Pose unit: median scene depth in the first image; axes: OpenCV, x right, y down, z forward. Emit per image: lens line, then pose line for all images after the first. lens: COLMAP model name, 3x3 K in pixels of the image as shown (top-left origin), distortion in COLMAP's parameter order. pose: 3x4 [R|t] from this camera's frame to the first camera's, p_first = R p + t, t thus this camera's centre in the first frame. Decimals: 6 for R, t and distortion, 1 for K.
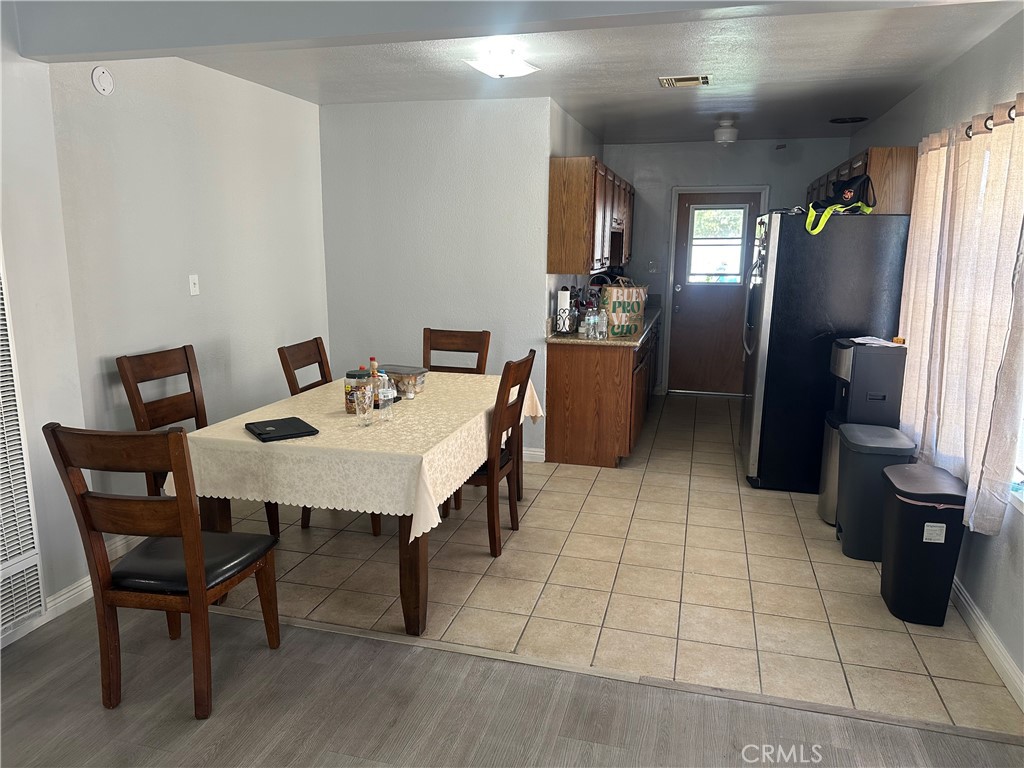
lens RADIAL K [[705.6, 0, 511.4], [0, 705.6, 386.7], [0, 0, 1]] dist [0.042974, -0.001400]
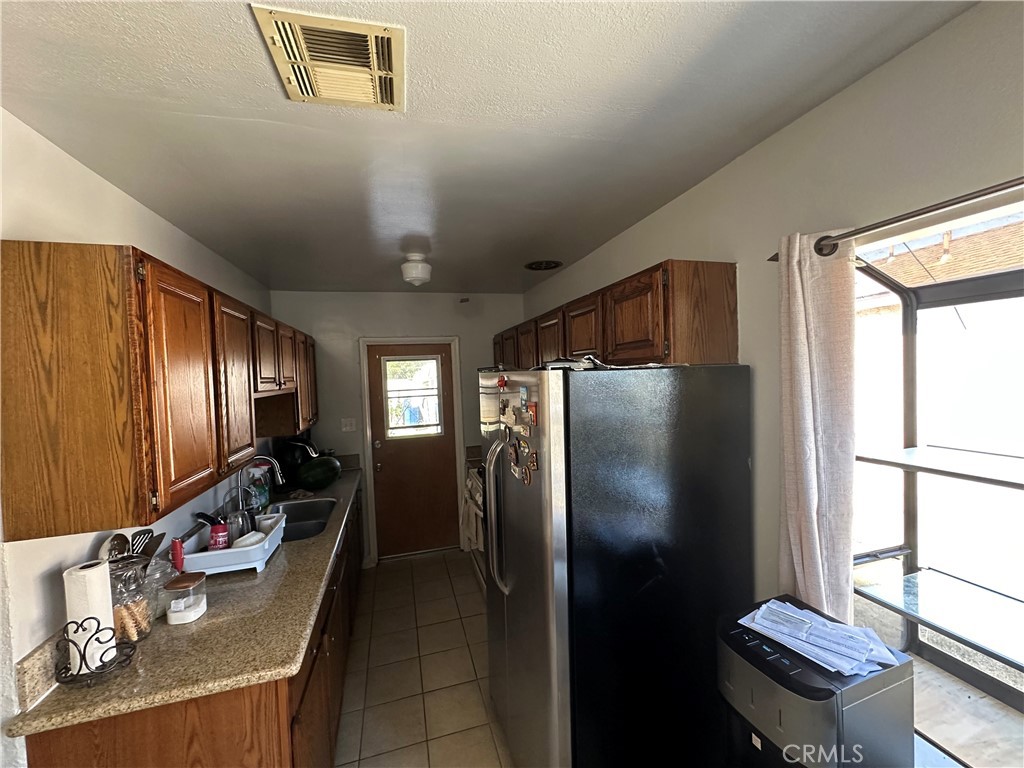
lens RADIAL K [[409.0, 0, 509.9], [0, 409.0, 383.0], [0, 0, 1]] dist [-0.004505, 0.000255]
pose [[0.854431, -0.055879, 0.516551, 0.117440], [0.151669, 0.977722, -0.145110, -0.118530], [-0.496934, 0.202331, 0.843871, 0.468824]]
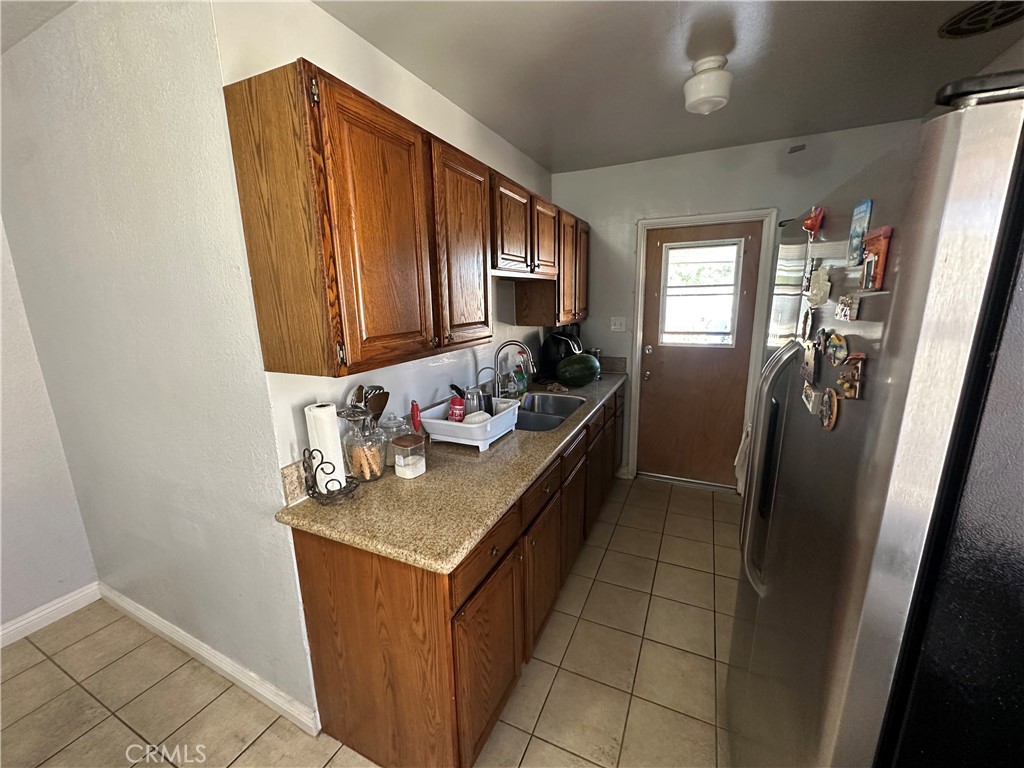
lens RADIAL K [[409.0, 0, 512.3], [0, 409.0, 382.1], [0, 0, 1]] dist [-0.004505, 0.000255]
pose [[0.985489, 0.008594, -0.169519, 0.169083], [-0.007586, 0.999949, 0.006594, -0.108523], [0.169567, -0.005212, 0.985505, 0.539424]]
